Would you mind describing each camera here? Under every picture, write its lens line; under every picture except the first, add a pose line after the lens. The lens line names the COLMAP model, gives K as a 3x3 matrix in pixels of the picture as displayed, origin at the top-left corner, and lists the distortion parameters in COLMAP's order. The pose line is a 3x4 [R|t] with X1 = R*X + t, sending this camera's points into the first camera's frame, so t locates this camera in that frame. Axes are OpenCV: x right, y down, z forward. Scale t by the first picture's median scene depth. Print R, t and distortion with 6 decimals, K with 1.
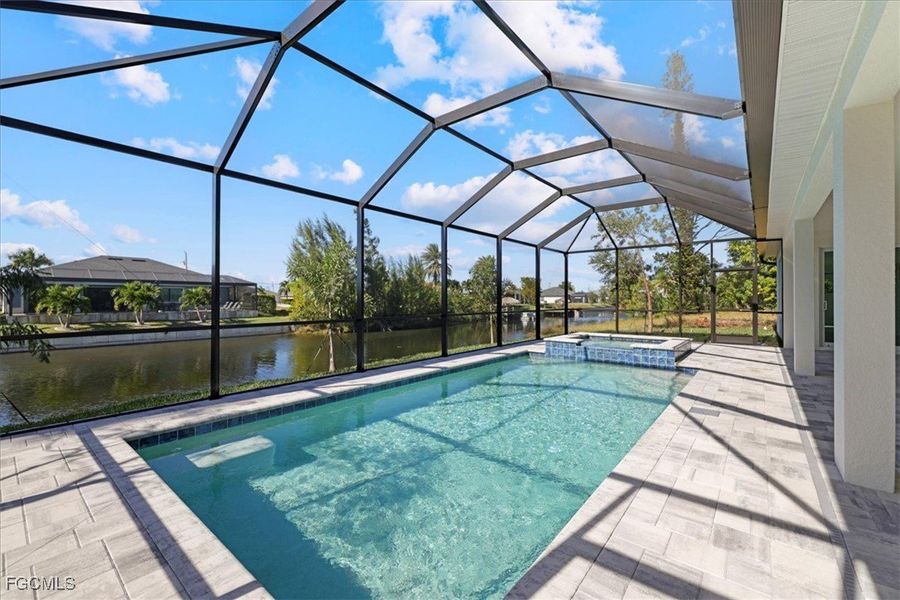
lens RADIAL K [[375.7, 0, 451.4], [0, 375.7, 297.3], [0, 0, 1]] dist [0.000077, -0.000443]
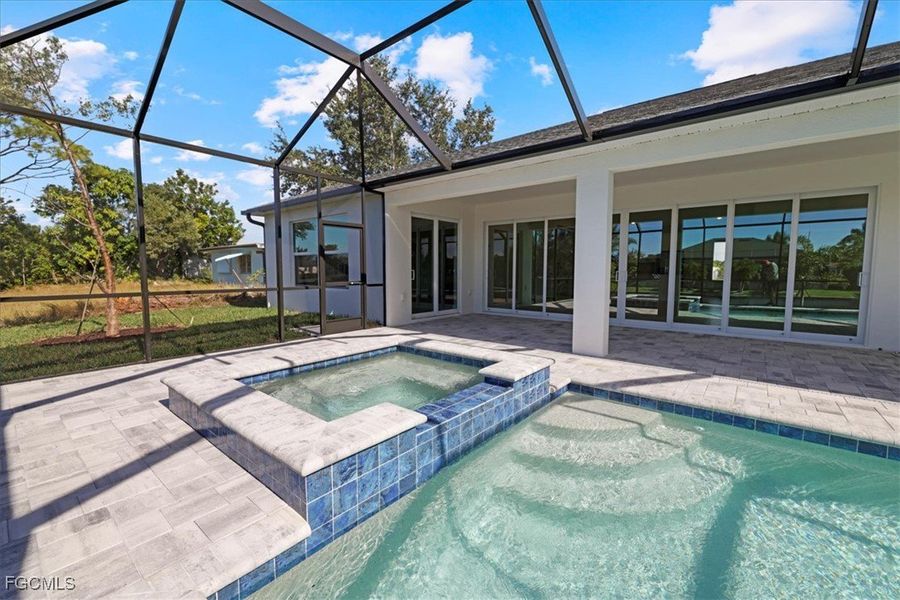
lens RADIAL K [[376.5, 0, 452.4], [0, 376.5, 297.9], [0, 0, 1]] dist [-0.000840, 0.000527]
pose [[-0.003097, -0.074316, 0.997230, 0.065830], [-0.008223, 0.997203, 0.074289, 0.008848], [-0.999961, -0.007971, -0.003700, 1.020106]]
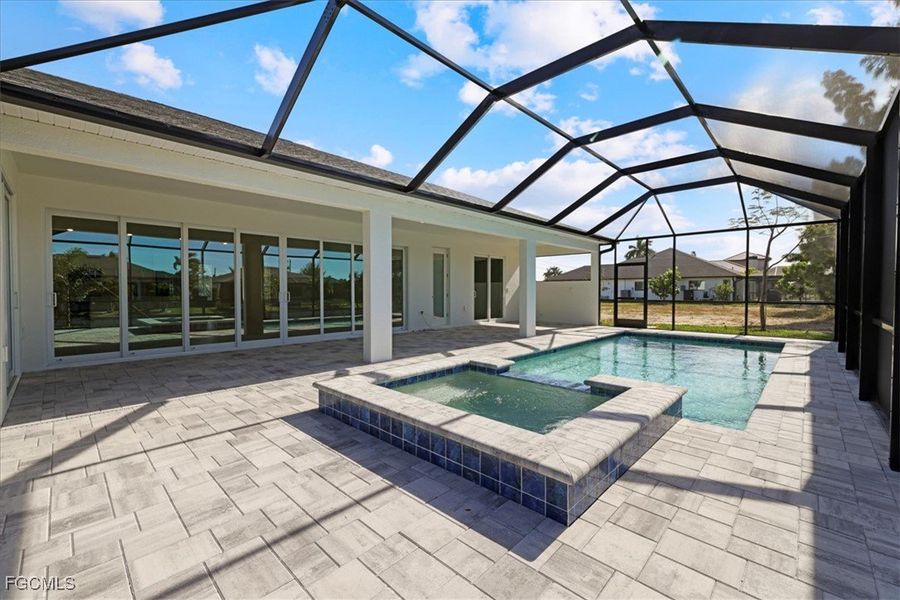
lens RADIAL K [[376.5, 0, 452.4], [0, 376.5, 297.9], [0, 0, 1]] dist [-0.000840, 0.000527]
pose [[-0.997217, -0.000033, 0.074555, 0.658606], [0.000871, 0.999926, 0.012098, 0.013057], [-0.074550, 0.012129, -0.997144, 1.735947]]
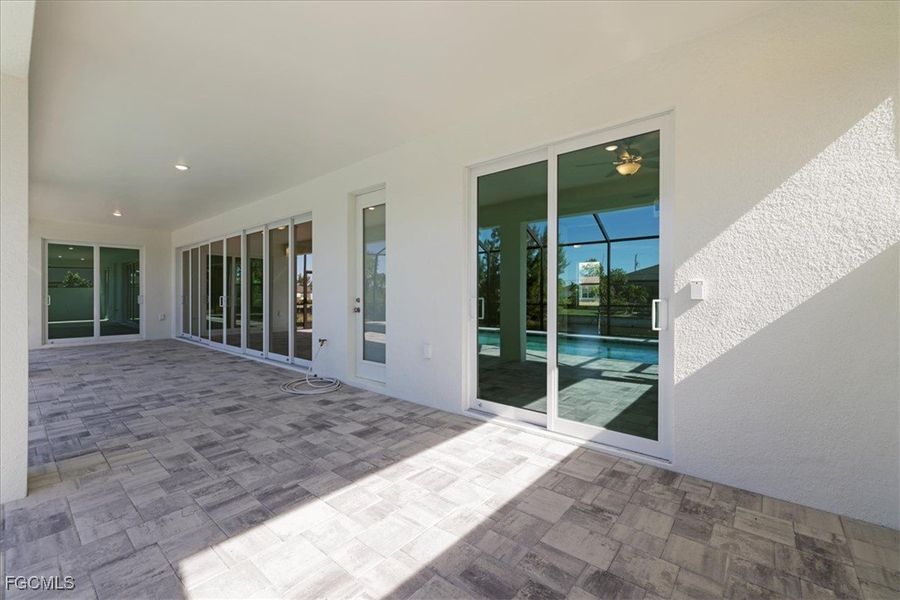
lens RADIAL K [[375.7, 0, 451.4], [0, 375.7, 297.3], [0, 0, 1]] dist [0.000077, -0.000443]
pose [[0.017923, -0.006826, 0.999816, 0.080455], [-0.006538, 0.999955, 0.006945, 0.000932], [-0.999818, -0.006662, 0.017878, -0.030864]]
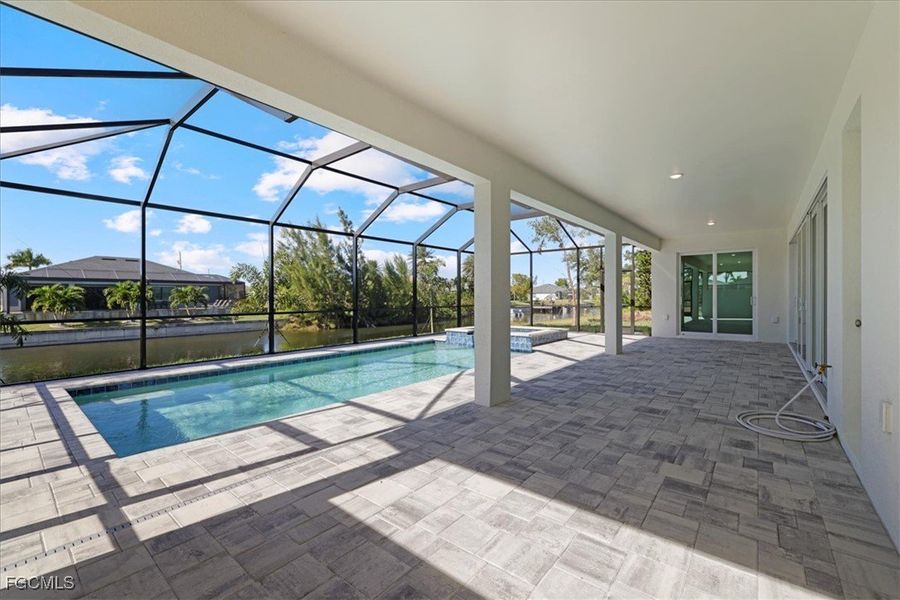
lens RADIAL K [[372.5, 0, 450.0], [0, 372.5, 300.0], [0, 0, 1]] dist [0.000114, 0.000045]
pose [[0.999990, -0.004336, 0.001103, 0.289550], [0.004319, 0.999878, 0.015033, -0.002434], [-0.001168, -0.015028, 0.999886, -0.215755]]
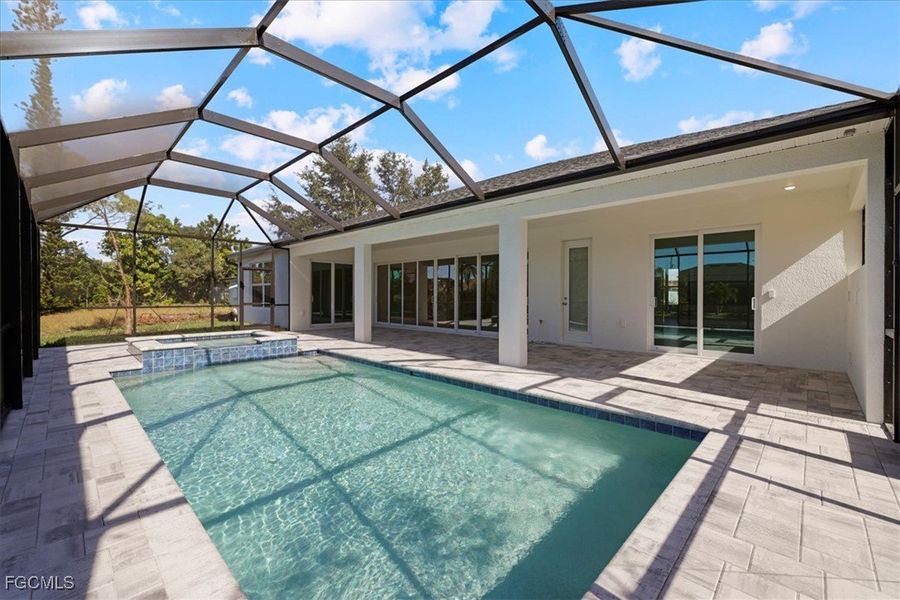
lens RADIAL K [[375.7, 0, 451.4], [0, 375.7, 297.3], [0, 0, 1]] dist [0.000077, -0.000443]
pose [[0.079261, -0.003680, 0.996847, -0.462611], [-0.008331, 0.999956, 0.004354, 0.005259], [-0.996819, -0.008650, 0.079227, 0.391742]]
